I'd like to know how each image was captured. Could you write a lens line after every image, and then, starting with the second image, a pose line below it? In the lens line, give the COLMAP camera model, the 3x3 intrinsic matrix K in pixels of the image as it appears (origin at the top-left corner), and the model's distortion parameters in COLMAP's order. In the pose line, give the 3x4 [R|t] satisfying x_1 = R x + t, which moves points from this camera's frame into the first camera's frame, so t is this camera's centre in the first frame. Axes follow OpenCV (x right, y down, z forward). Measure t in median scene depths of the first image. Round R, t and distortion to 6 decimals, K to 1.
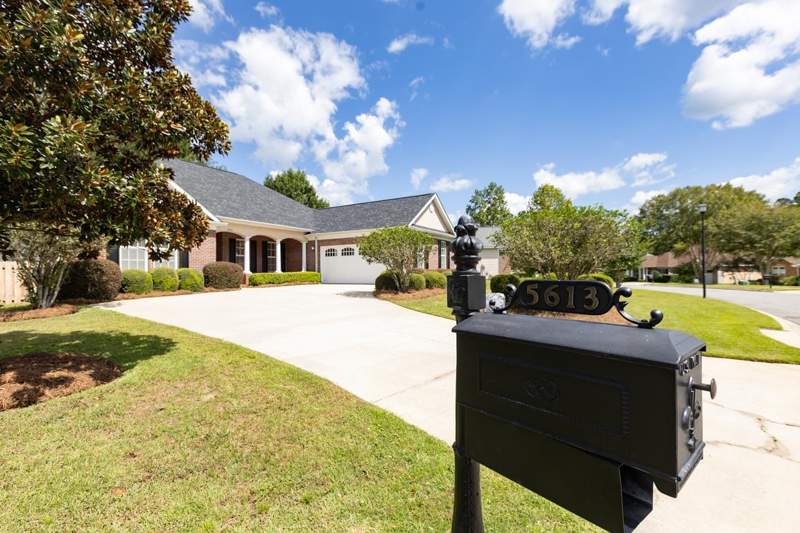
lens RADIAL K [[364.3, 0, 400.0], [0, 364.3, 266.5], [0, 0, 1]] dist [0.004808, 0.000405]
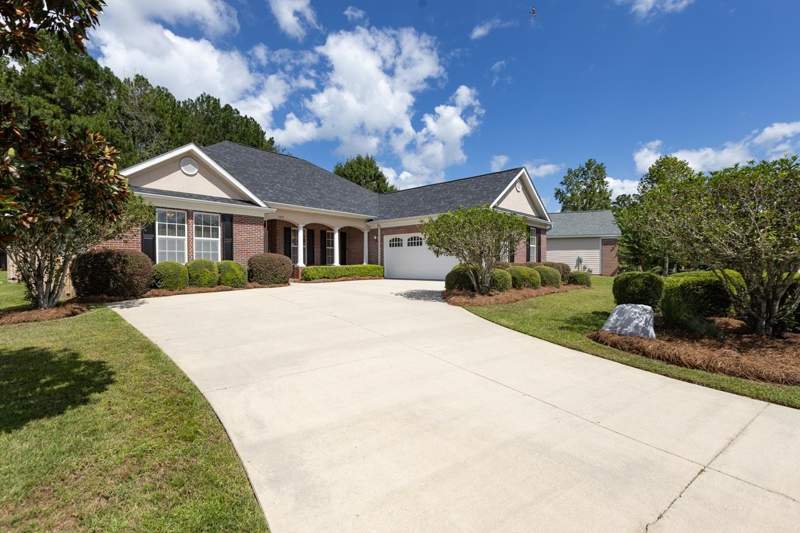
lens RADIAL K [[372.2, 0, 400.0], [0, 372.2, 266.5], [0, 0, 1]] dist [-0.001783, -0.000075]
pose [[0.979162, 0.008739, -0.202893, -0.001286], [-0.004136, 0.999725, 0.023102, -0.002435], [0.203039, -0.021782, 0.978928, 0.153094]]
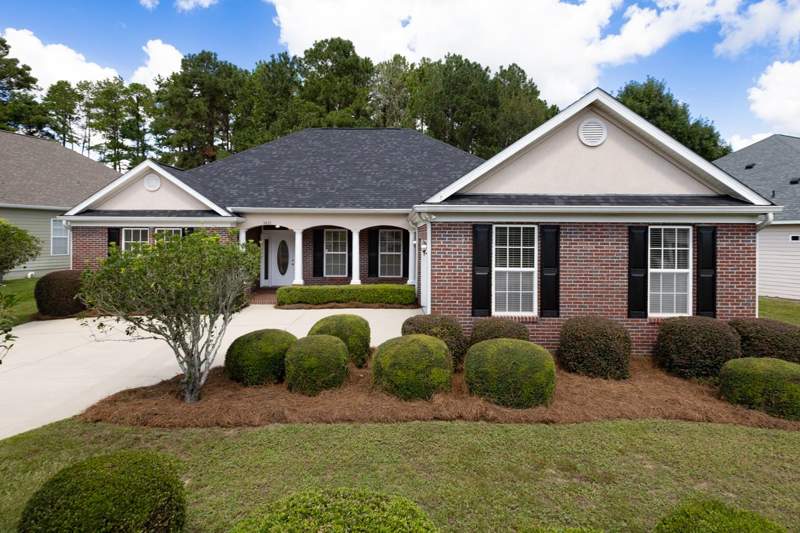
lens RADIAL K [[465.9, 0, 397.4], [0, 465.9, 240.8], [0, 0, 1]] dist [0.003287, 0.000847]
pose [[0.503364, 0.021023, -0.863819, 0.400420], [0.005862, 0.999598, 0.027743, -0.078597], [0.864055, -0.019029, 0.503038, 0.663382]]
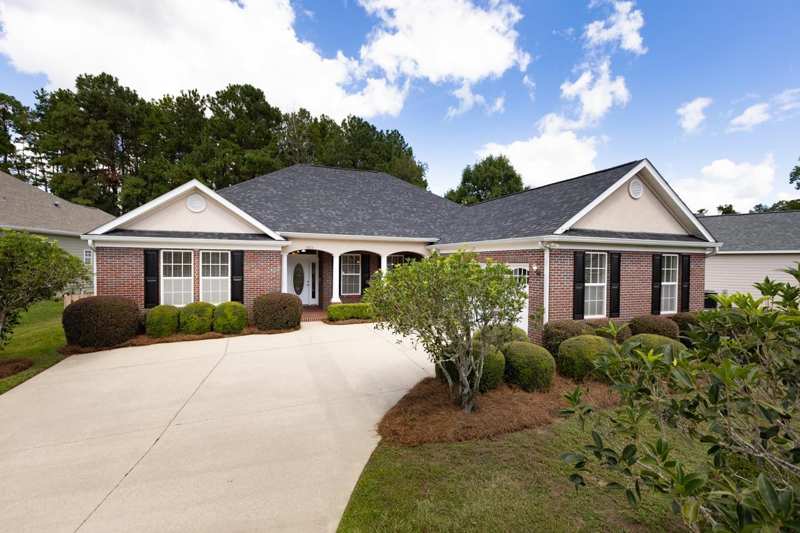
lens RADIAL K [[364.3, 0, 400.0], [0, 364.3, 266.5], [0, 0, 1]] dist [0.004808, 0.000405]
pose [[0.788777, 0.025096, -0.614167, 0.150912], [-0.006444, 0.999449, 0.032563, -0.075530], [0.614646, -0.021728, 0.788504, 0.434302]]
